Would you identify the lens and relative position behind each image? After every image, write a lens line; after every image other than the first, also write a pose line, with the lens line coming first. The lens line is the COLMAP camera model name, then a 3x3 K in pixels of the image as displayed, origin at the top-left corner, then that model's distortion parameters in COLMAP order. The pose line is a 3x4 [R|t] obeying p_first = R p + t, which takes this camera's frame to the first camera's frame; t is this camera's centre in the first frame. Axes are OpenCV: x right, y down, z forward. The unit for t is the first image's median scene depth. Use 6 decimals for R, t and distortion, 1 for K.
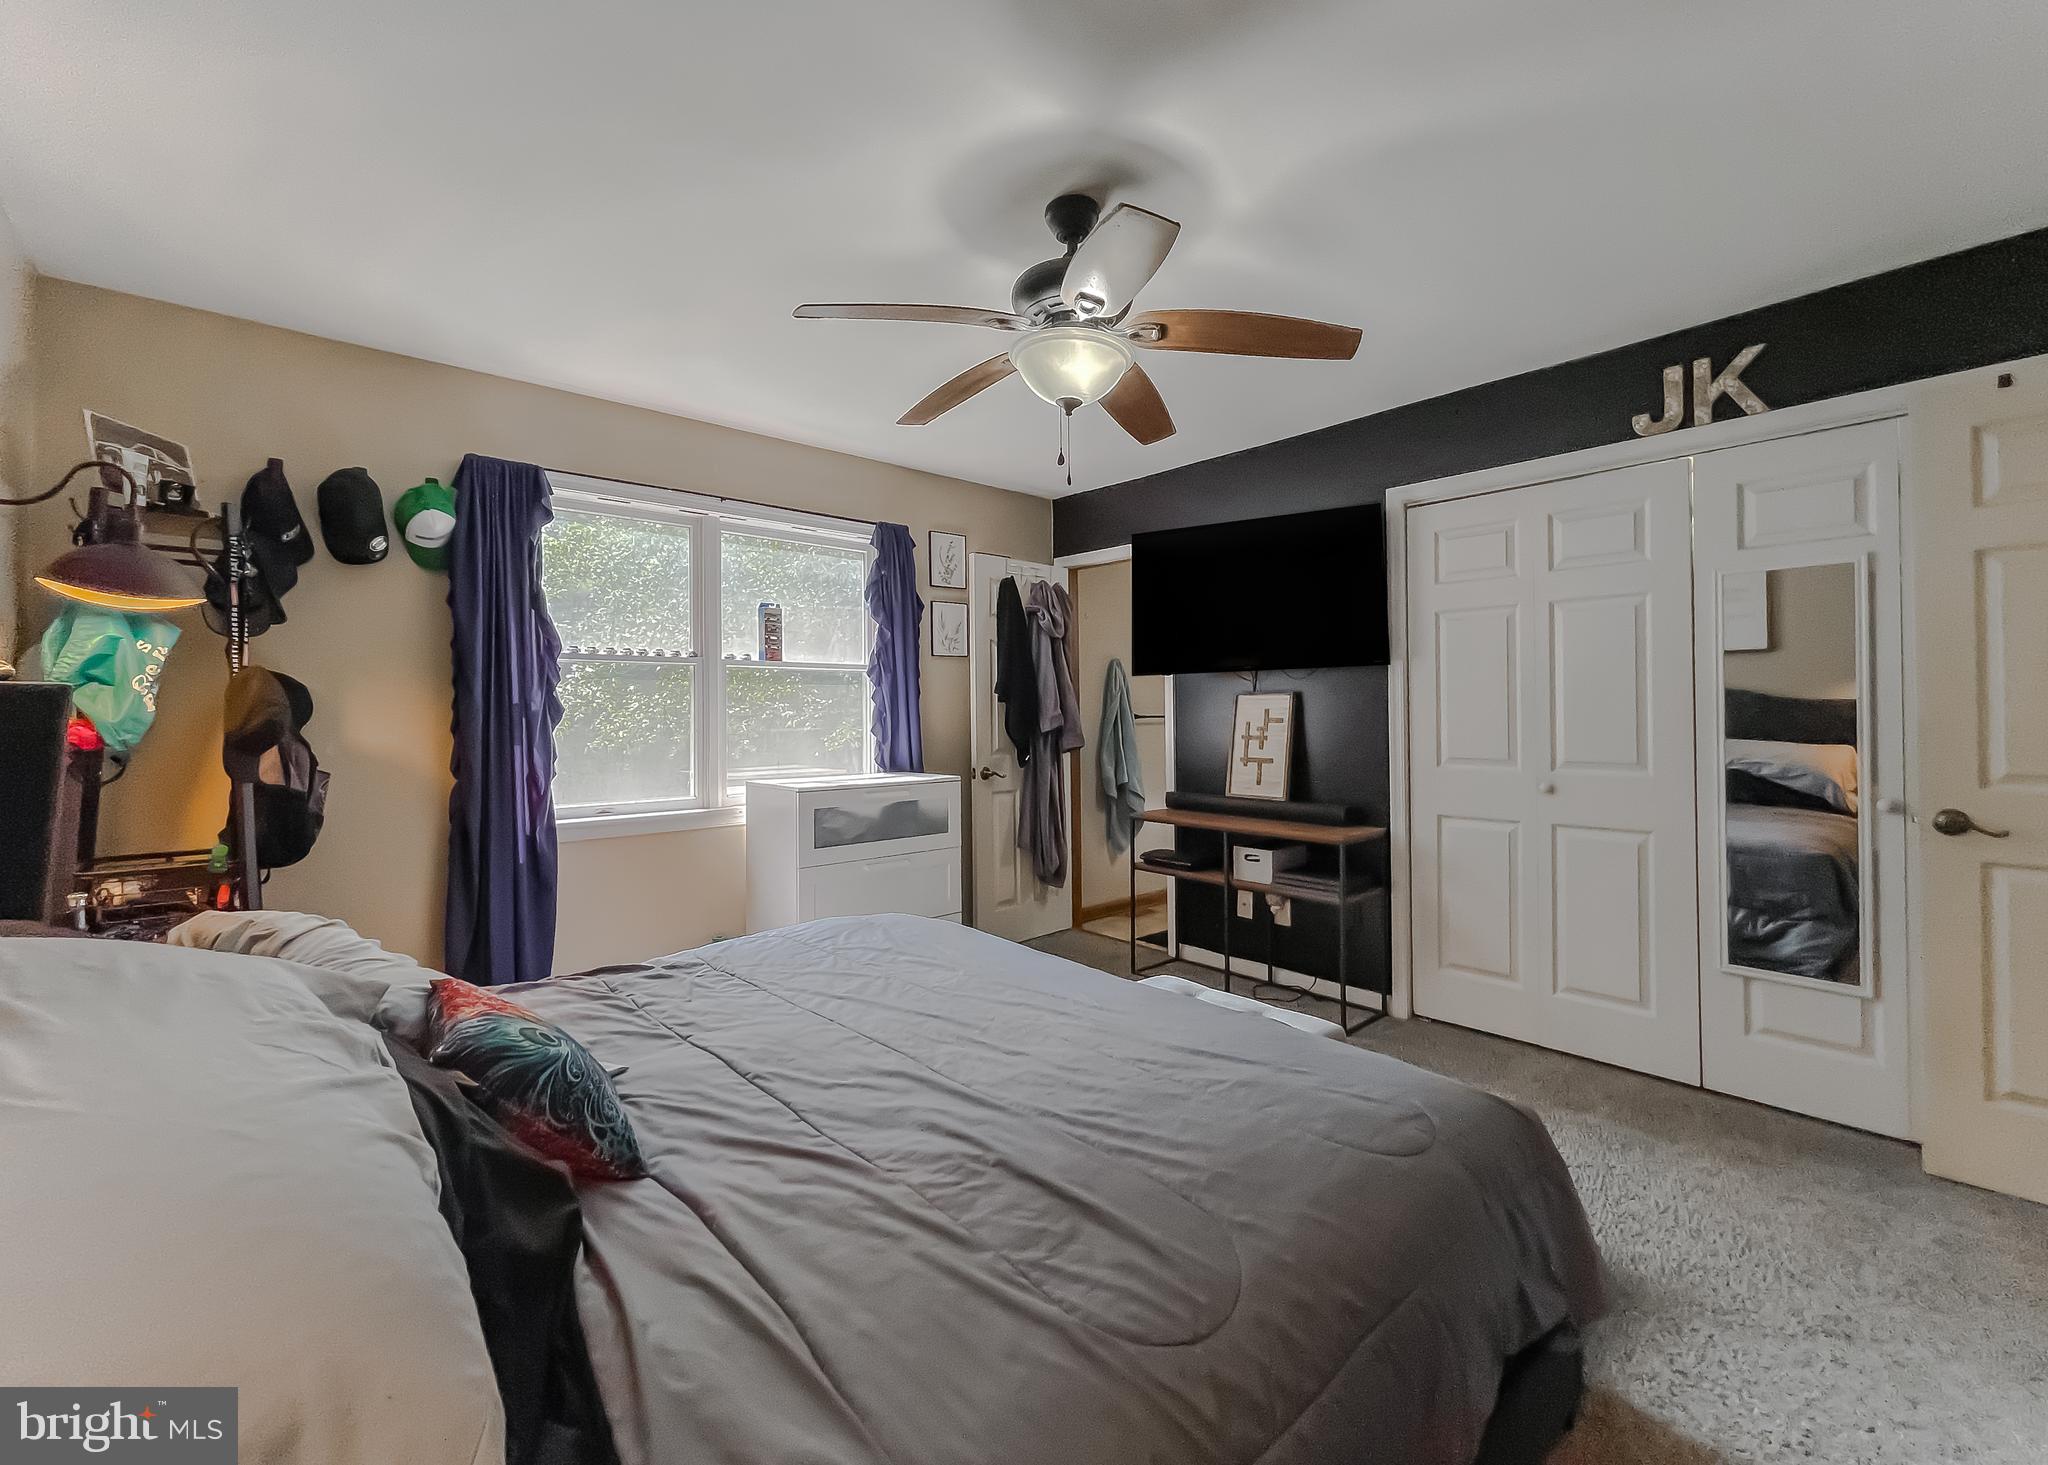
lens RADIAL K [[855.1, 0, 1022.2], [0, 855.1, 702.2], [0, 0, 1]] dist [0.000881, 0.000157]
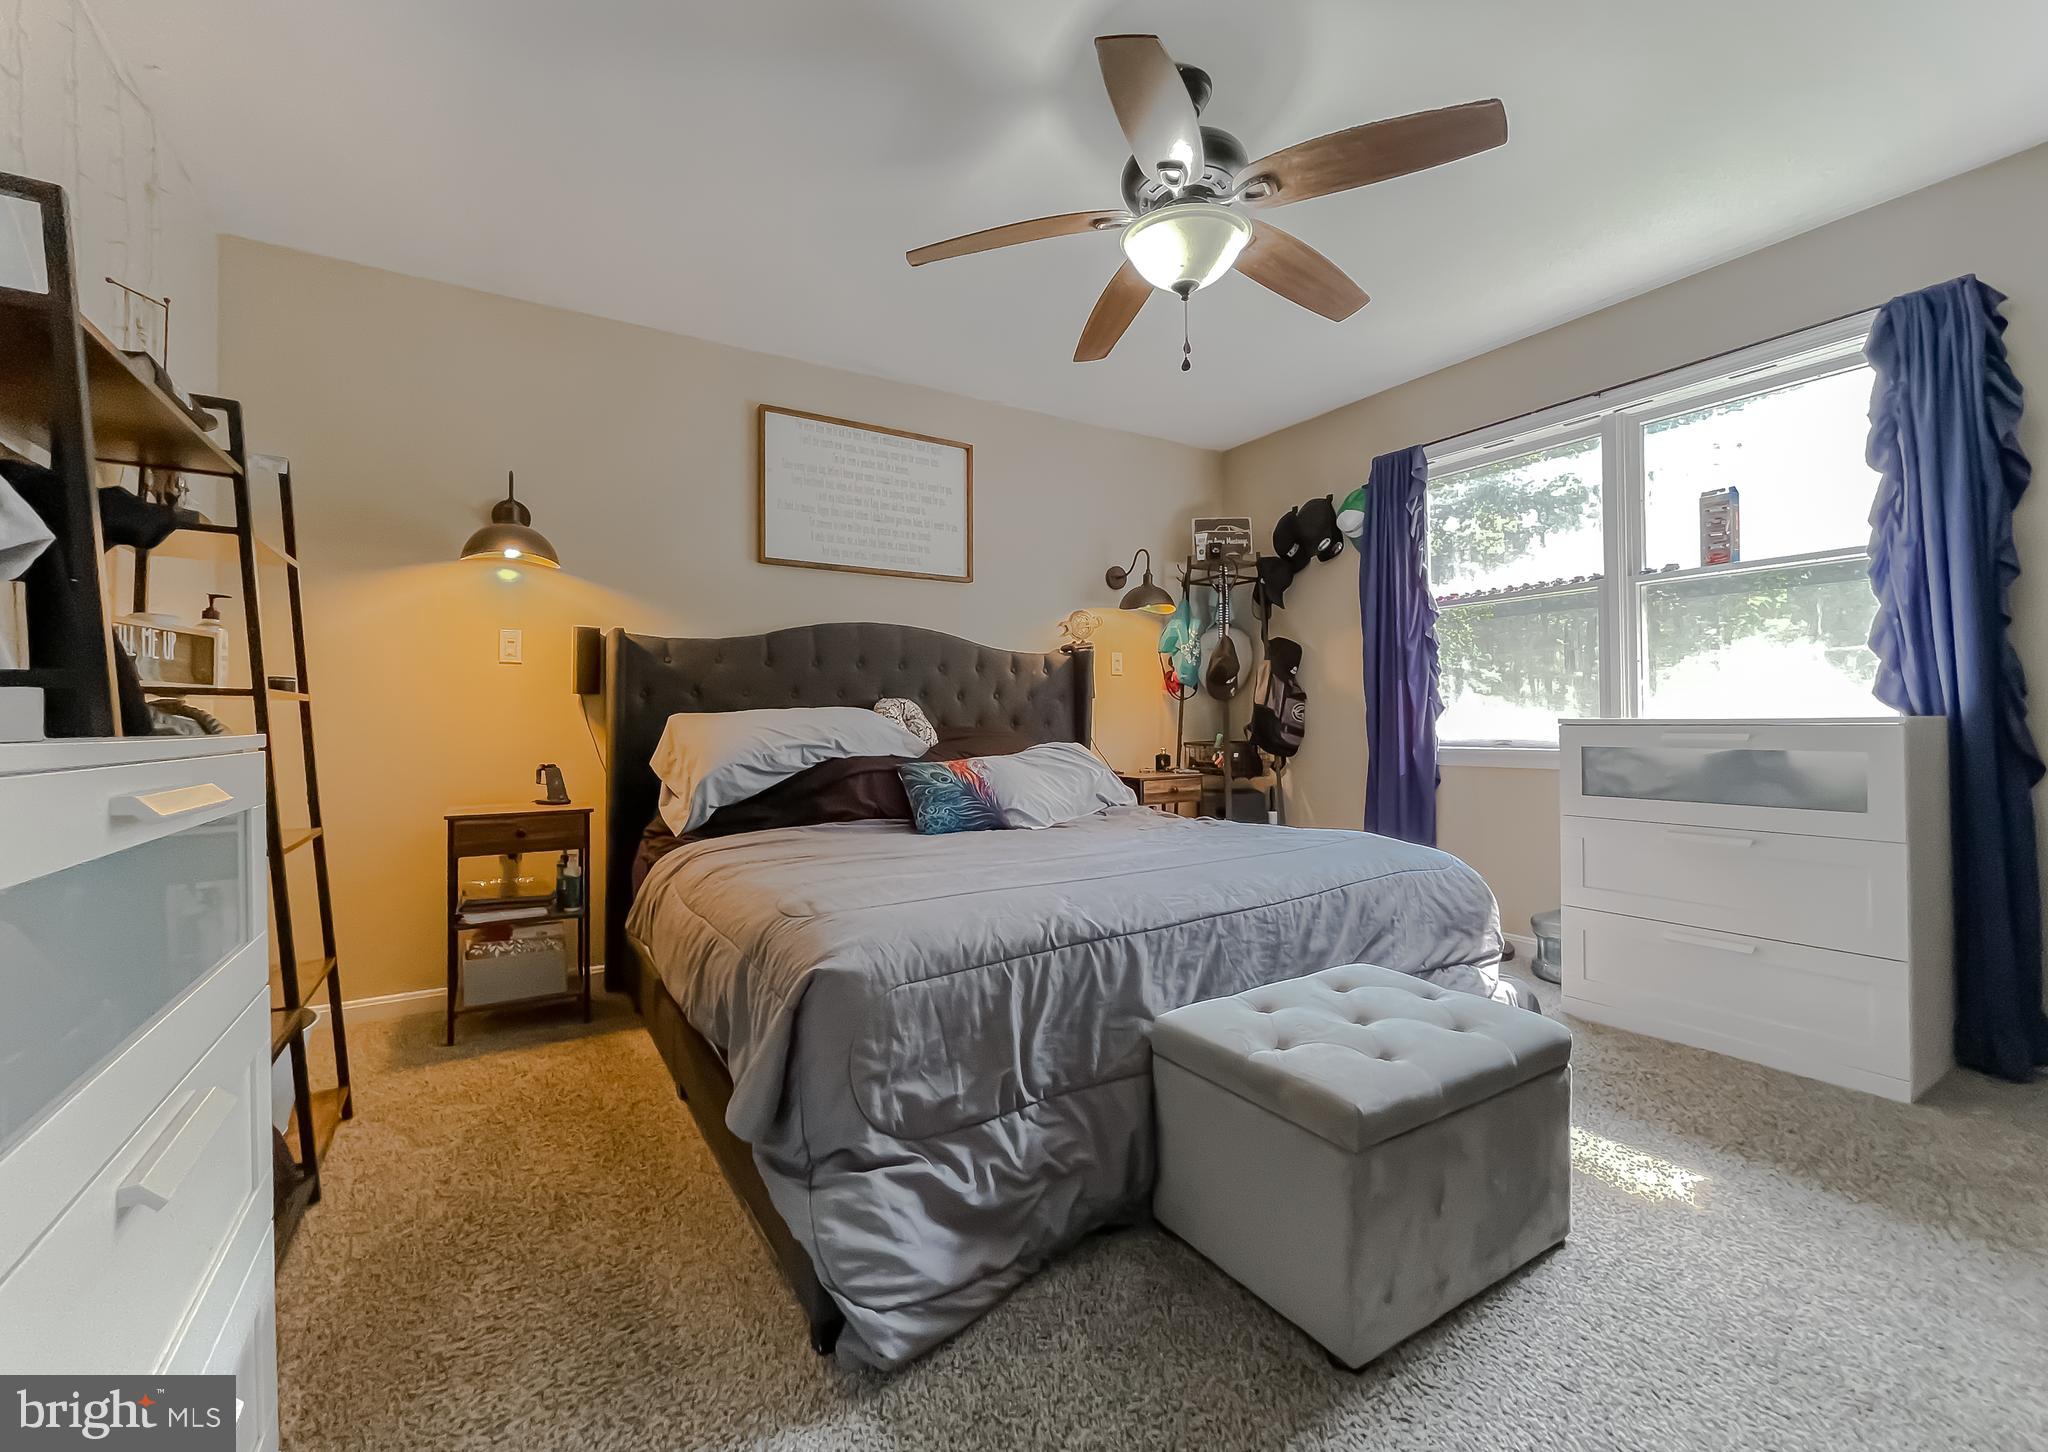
lens RADIAL K [[836.5, 0, 1024.0], [0, 836.5, 726.0], [0, 0, 1]] dist [0.011377, 0.000016]
pose [[-0.174289, 0.016495, -0.984556, 0.634784], [0.018608, 0.999736, 0.013456, 0.082790], [0.984519, -0.015975, -0.174550, 0.596236]]
